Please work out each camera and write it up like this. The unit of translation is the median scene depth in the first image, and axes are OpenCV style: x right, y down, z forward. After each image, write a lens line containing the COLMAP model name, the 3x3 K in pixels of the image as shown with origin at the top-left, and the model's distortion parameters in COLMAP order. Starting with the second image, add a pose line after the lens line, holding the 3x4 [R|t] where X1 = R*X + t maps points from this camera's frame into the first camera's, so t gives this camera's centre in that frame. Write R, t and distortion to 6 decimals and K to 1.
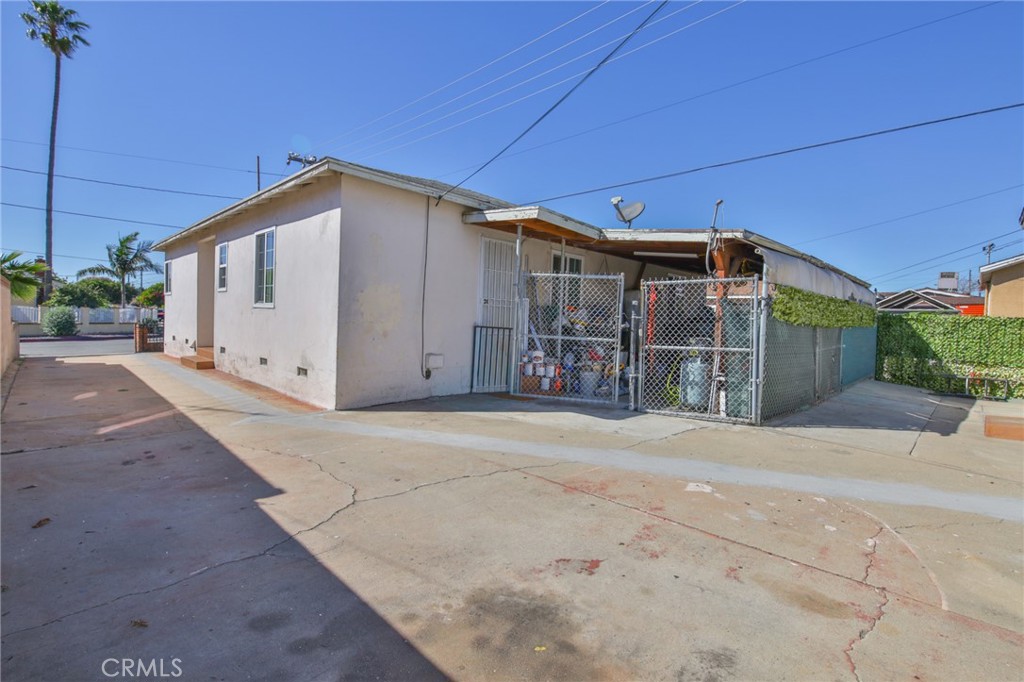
lens RADIAL K [[470.5, 0, 515.4], [0, 470.5, 342.6], [0, 0, 1]] dist [-0.006000, -0.008830]
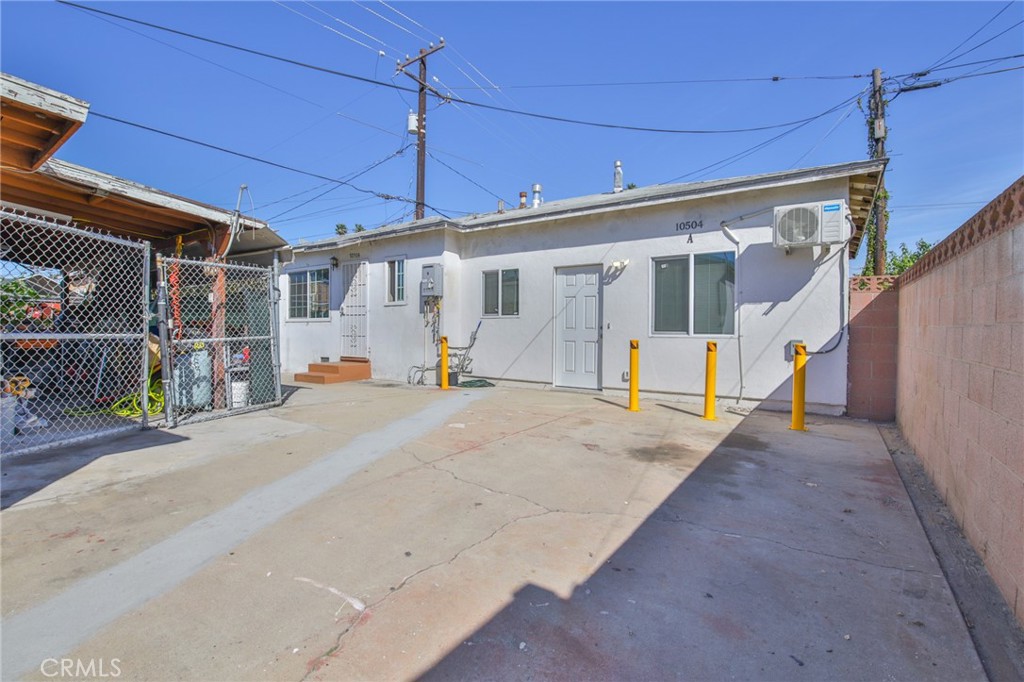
lens RADIAL K [[470.5, 0, 509.7], [0, 470.5, 333.6], [0, 0, 1]] dist [-0.006000, -0.008830]
pose [[-0.172685, -0.045555, 0.983923, -1.094796], [0.036630, 0.997942, 0.052633, -0.048011], [-0.984296, 0.045130, -0.170661, 1.112292]]
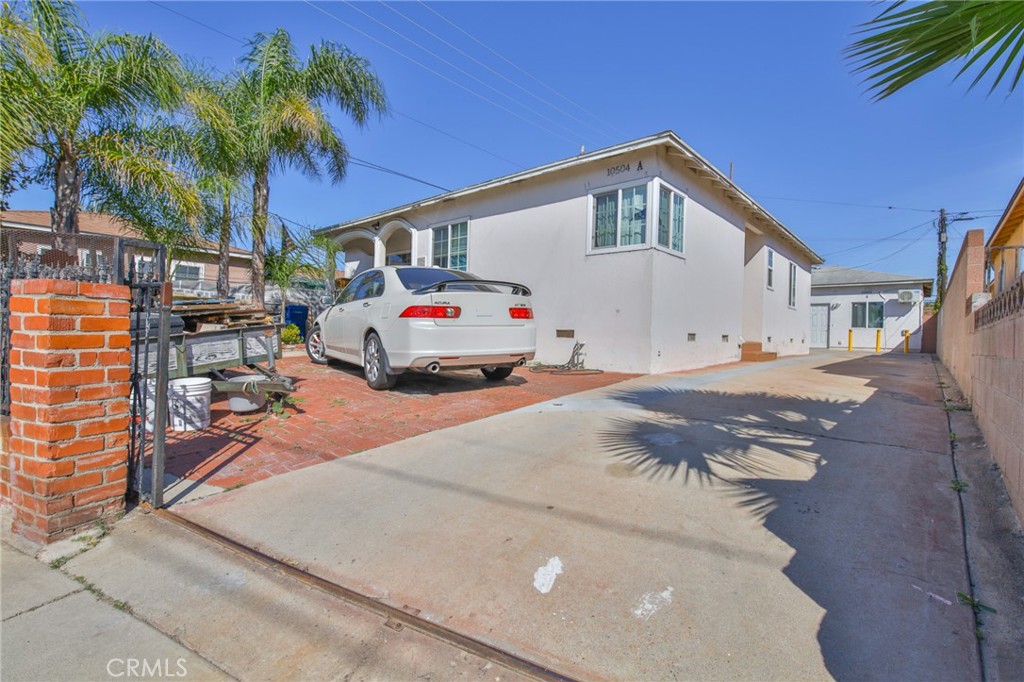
lens RADIAL K [[470.5, 0, 507.3], [0, 470.5, 336.6], [0, 0, 1]] dist [-0.006000, -0.008830]
pose [[-0.044292, -0.036135, 0.998365, -5.044437], [0.024333, 0.999010, 0.037238, -0.138058], [-0.998722, 0.025942, -0.043369, 4.876316]]
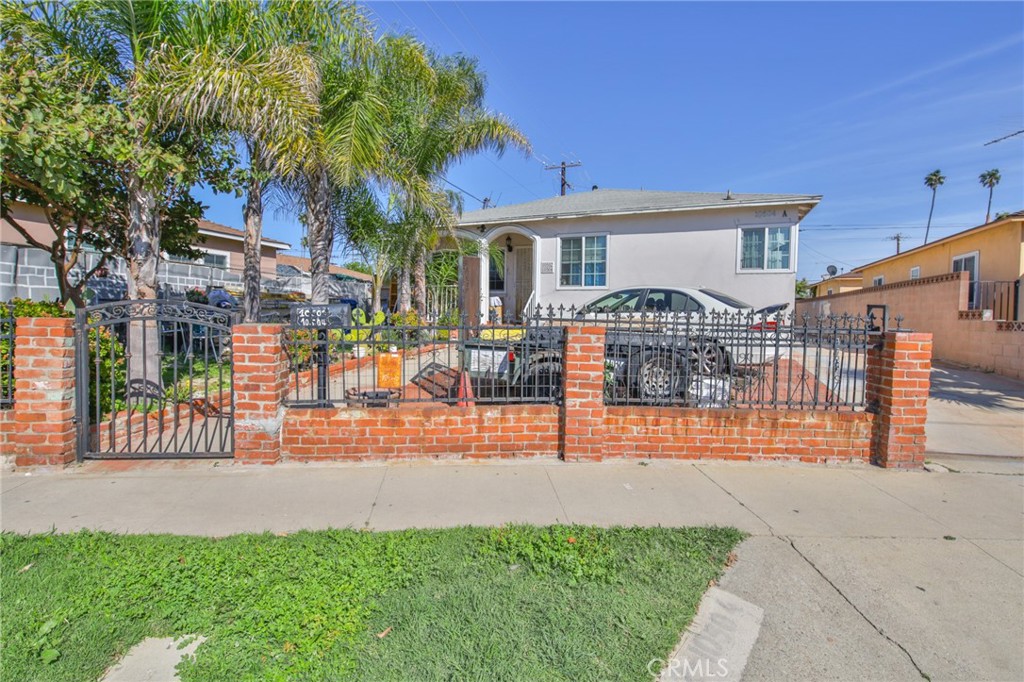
lens RADIAL K [[470.5, 0, 510.8], [0, 470.5, 335.0], [0, 0, 1]] dist [-0.006000, -0.008830]
pose [[-0.383102, -0.073926, 0.920743, -5.085026], [0.021578, 0.995804, 0.088931, -0.324173], [-0.923454, 0.053937, -0.379900, 6.808841]]
